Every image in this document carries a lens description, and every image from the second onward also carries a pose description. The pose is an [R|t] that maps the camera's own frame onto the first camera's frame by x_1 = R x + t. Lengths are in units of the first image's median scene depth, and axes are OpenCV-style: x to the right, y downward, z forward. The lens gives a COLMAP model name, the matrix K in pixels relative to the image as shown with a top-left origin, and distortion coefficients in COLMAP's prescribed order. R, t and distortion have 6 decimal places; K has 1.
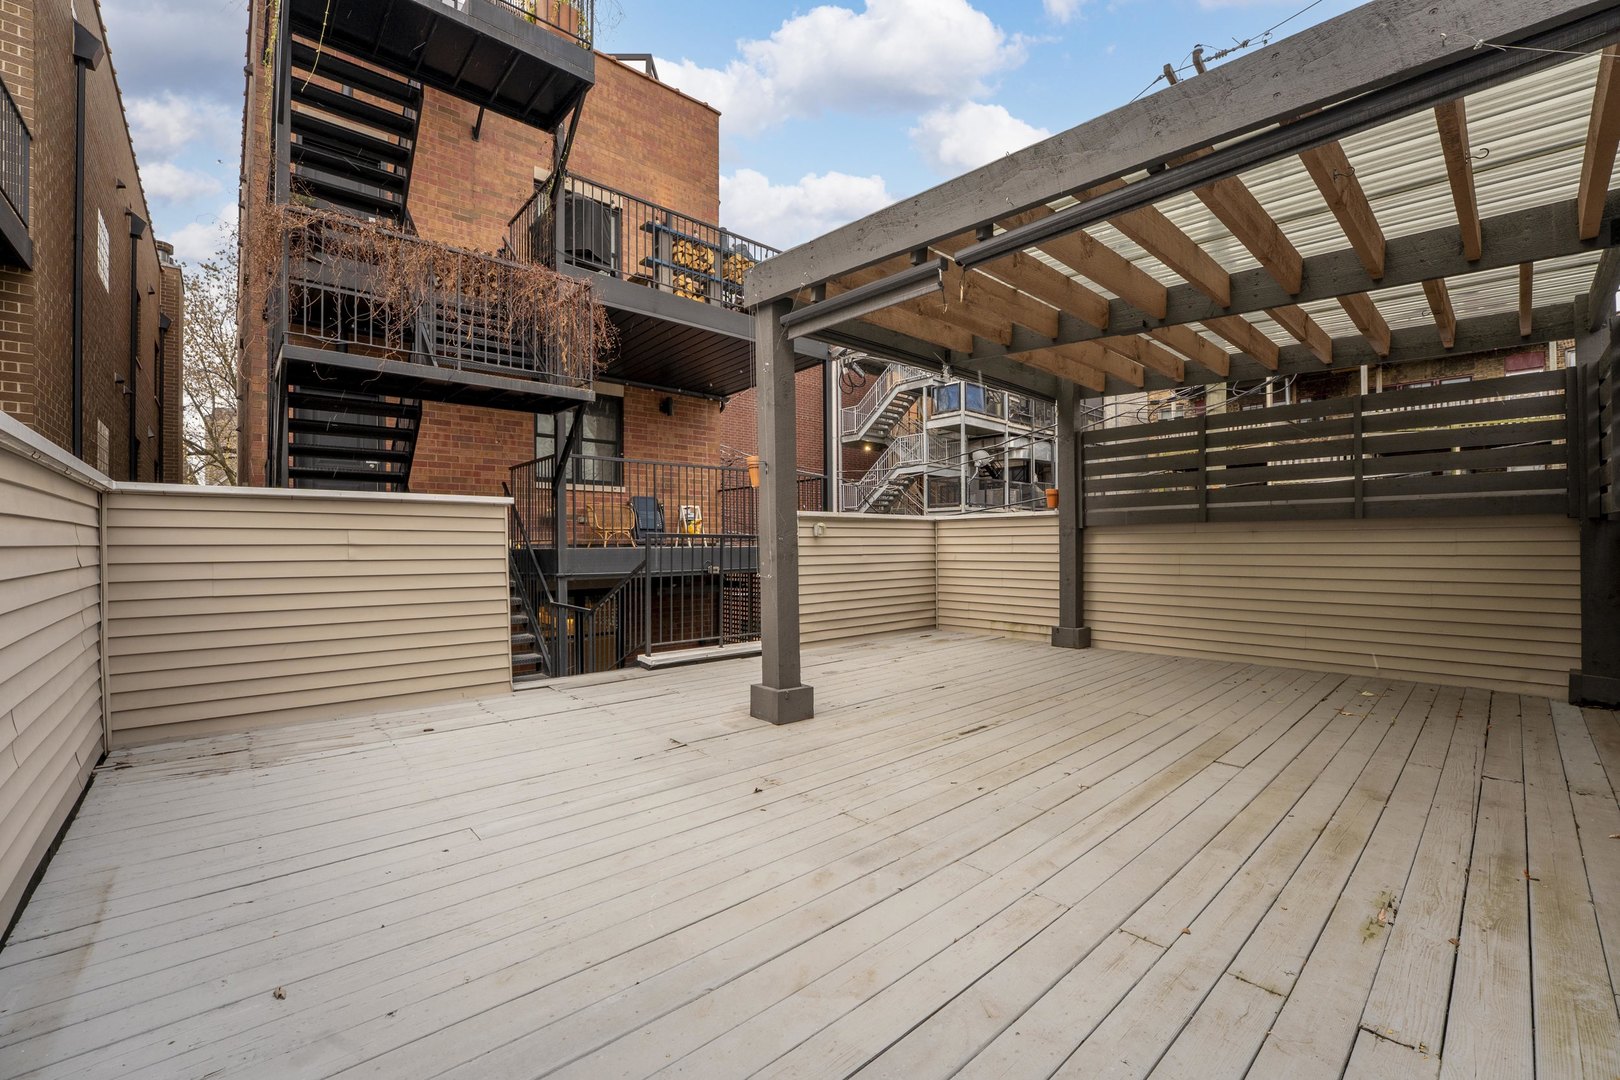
lens RADIAL K [[653.5, 0, 812.7], [0, 653.5, 536.9], [0, 0, 1]] dist [-0.006300, 0.002071]
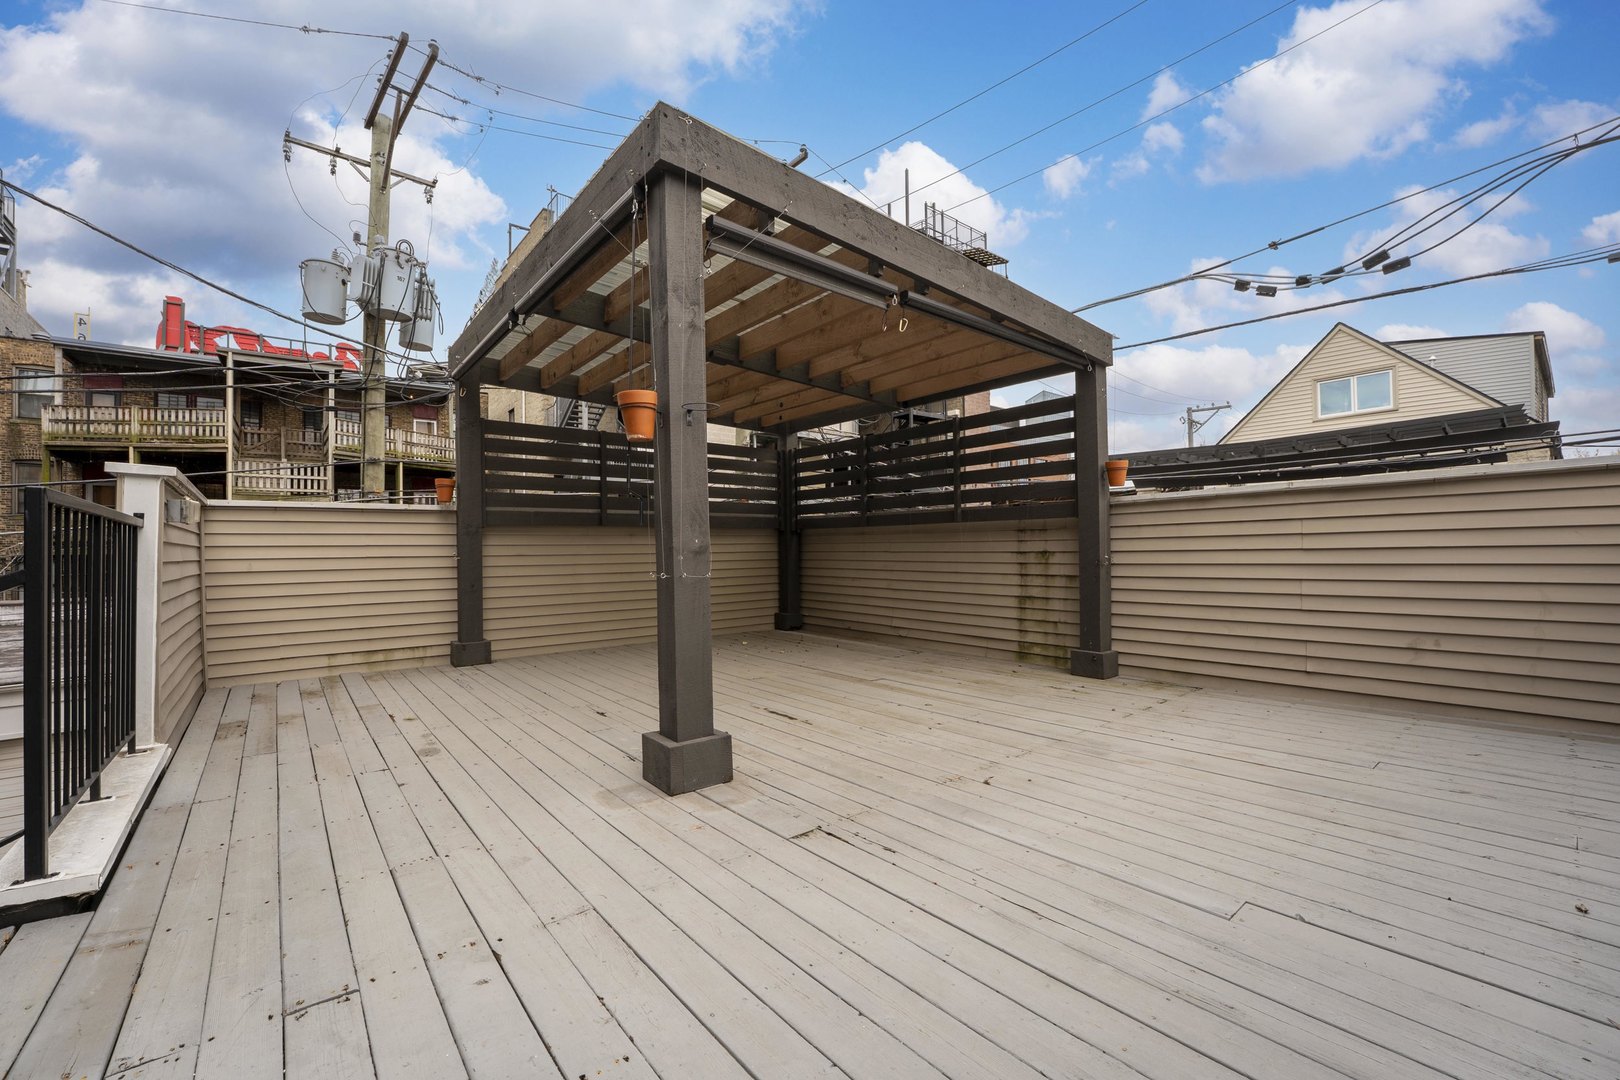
lens RADIAL K [[653.5, 0, 812.0], [0, 653.5, 545.5], [0, 0, 1]] dist [-0.006300, 0.002071]
pose [[0.052780, 0.011376, 0.998541, -0.585986], [-0.000950, 0.999935, -0.011342, 0.027633], [-0.998606, -0.000350, 0.052787, 0.662921]]
